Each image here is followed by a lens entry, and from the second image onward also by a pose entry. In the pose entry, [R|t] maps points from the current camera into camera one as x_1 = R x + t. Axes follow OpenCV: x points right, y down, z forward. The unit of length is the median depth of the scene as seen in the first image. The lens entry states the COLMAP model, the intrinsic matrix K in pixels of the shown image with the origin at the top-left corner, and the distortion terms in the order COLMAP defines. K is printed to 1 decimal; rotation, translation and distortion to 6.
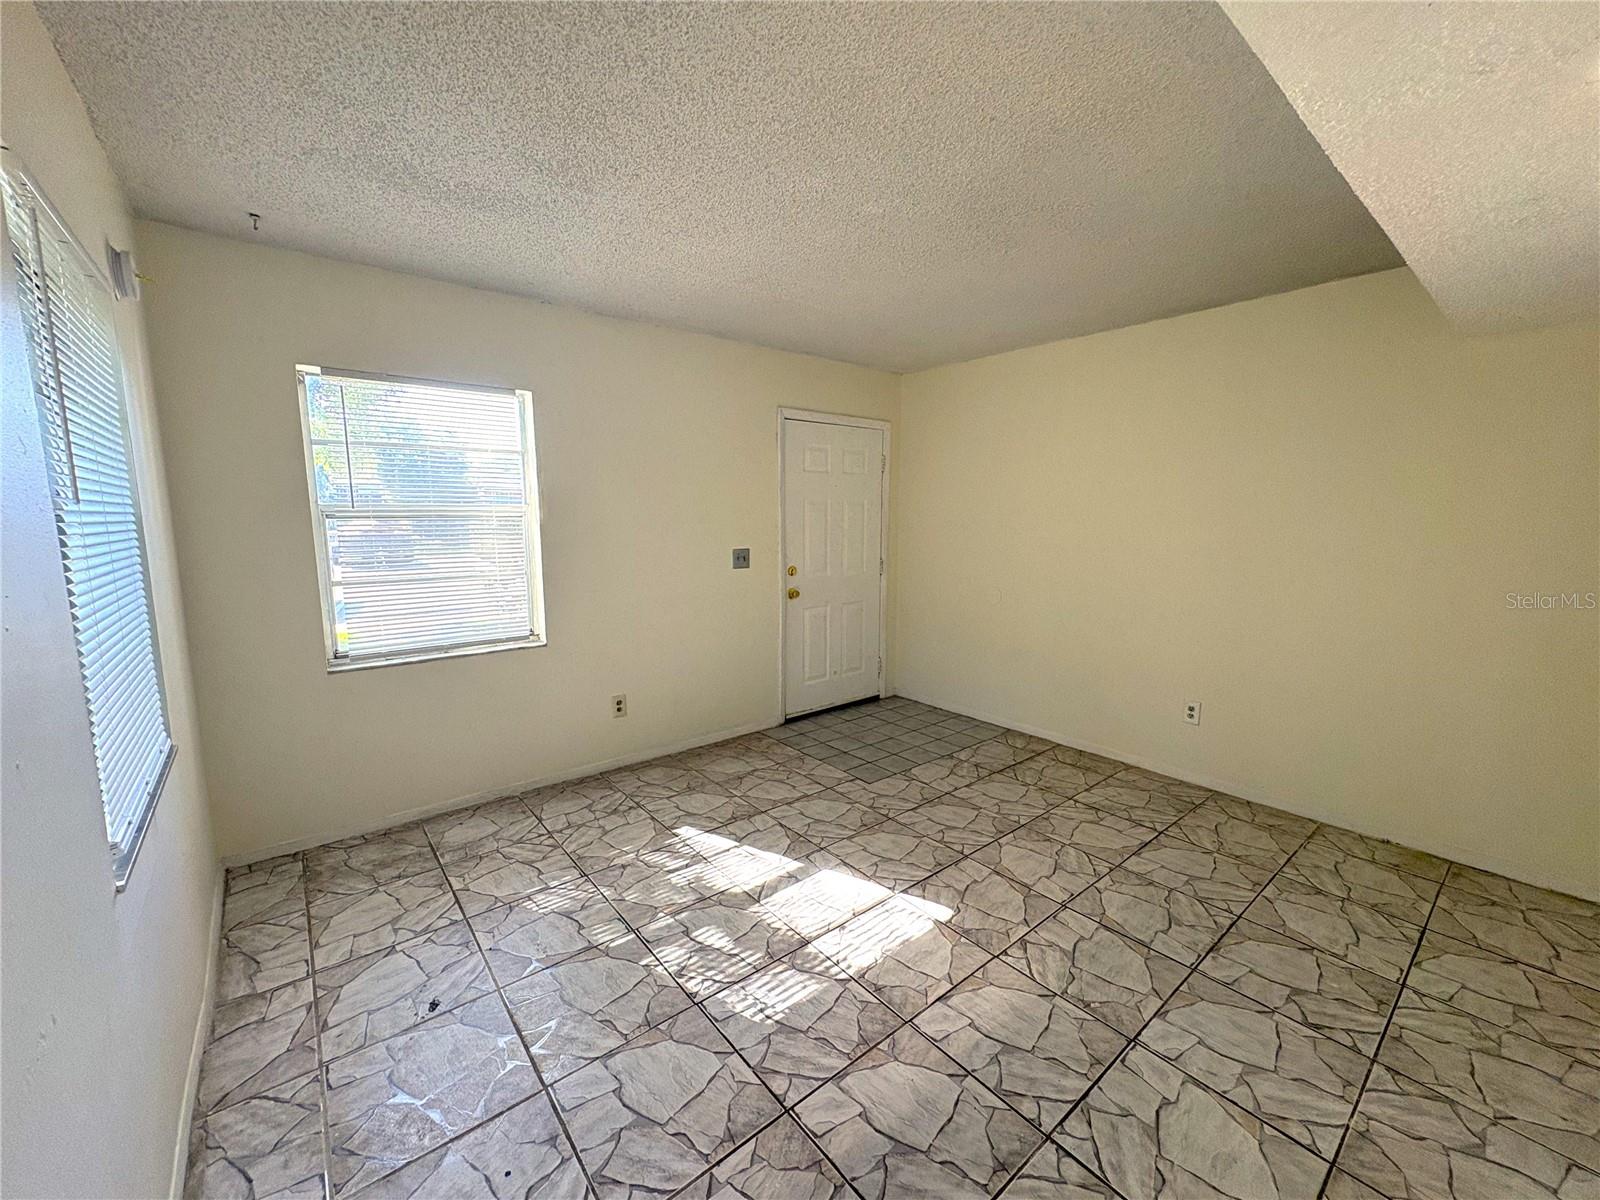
lens RADIAL K [[647.1, 0, 805.4], [0, 647.1, 602.9], [0, 0, 1]] dist [-0.002660, 0.000587]
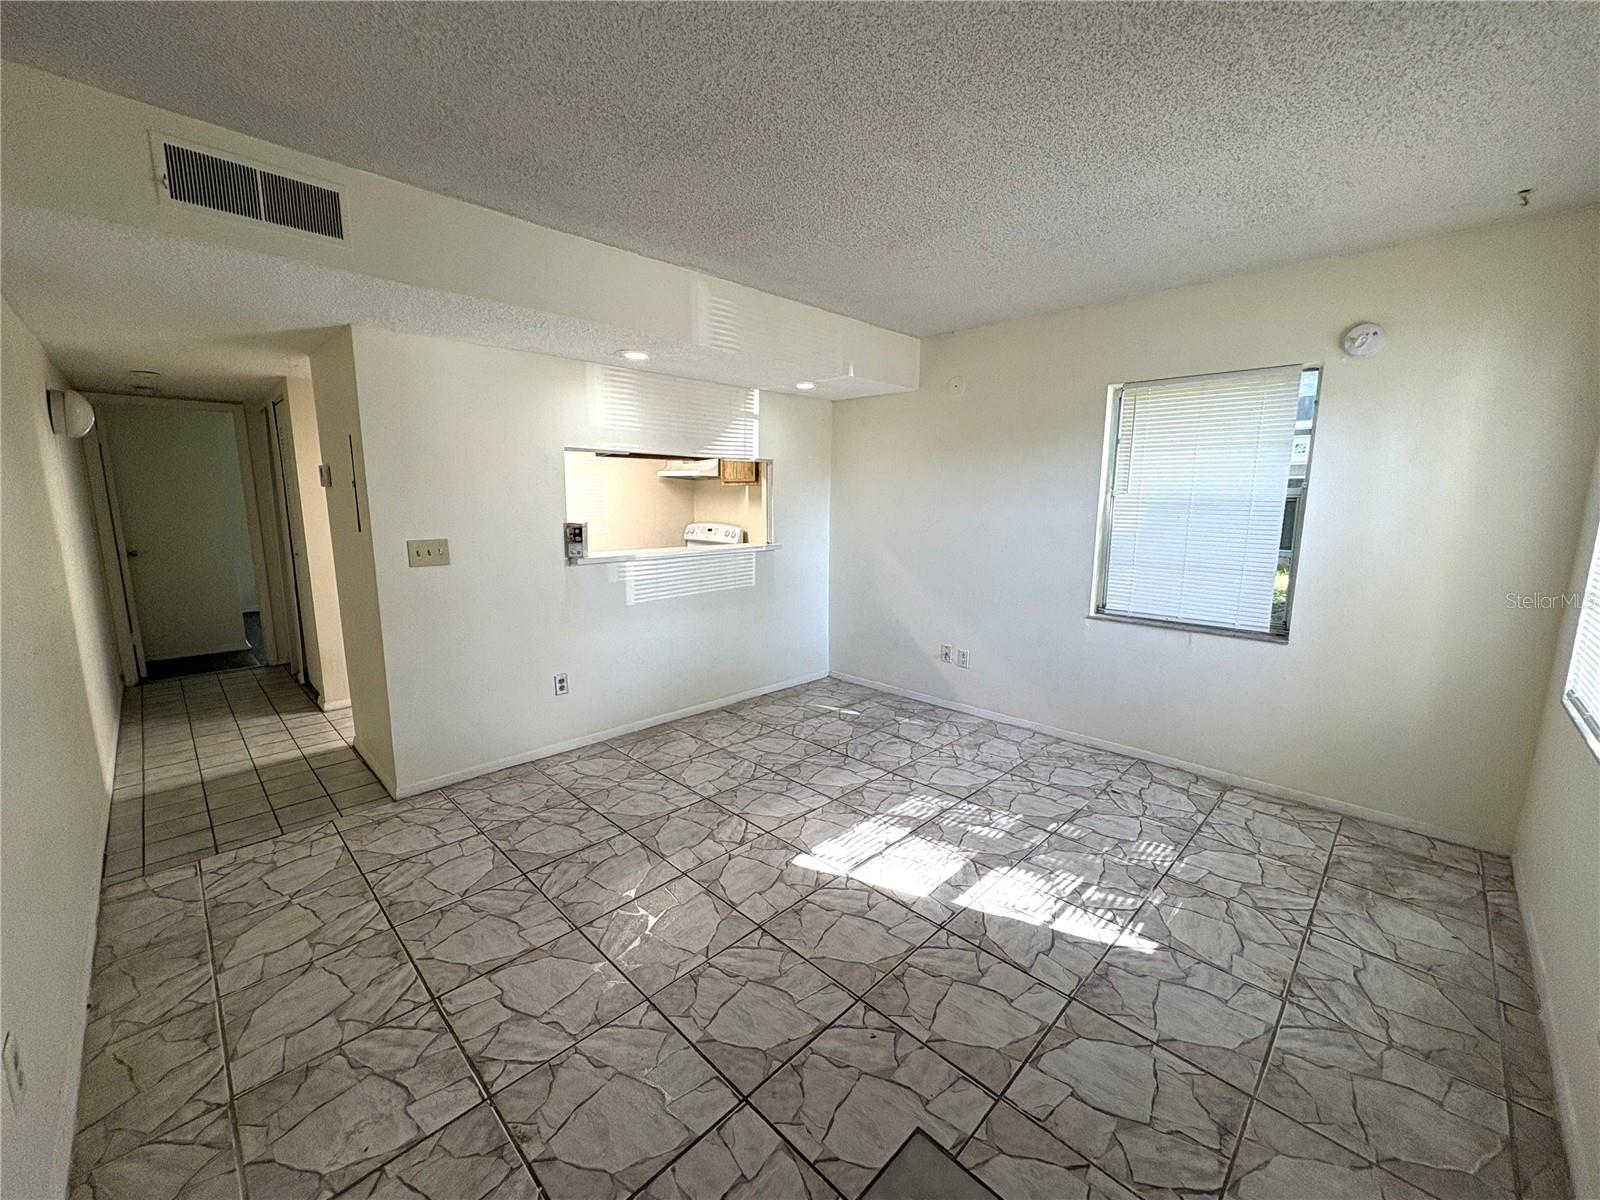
lens RADIAL K [[647.1, 0, 805.4], [0, 647.1, 602.9], [0, 0, 1]] dist [-0.002660, 0.000587]
pose [[-0.994600, 0.011333, -0.103161, 0.303764], [-0.019900, 0.954749, 0.296746, -0.252775], [0.101855, 0.297197, -0.949368, 1.842227]]
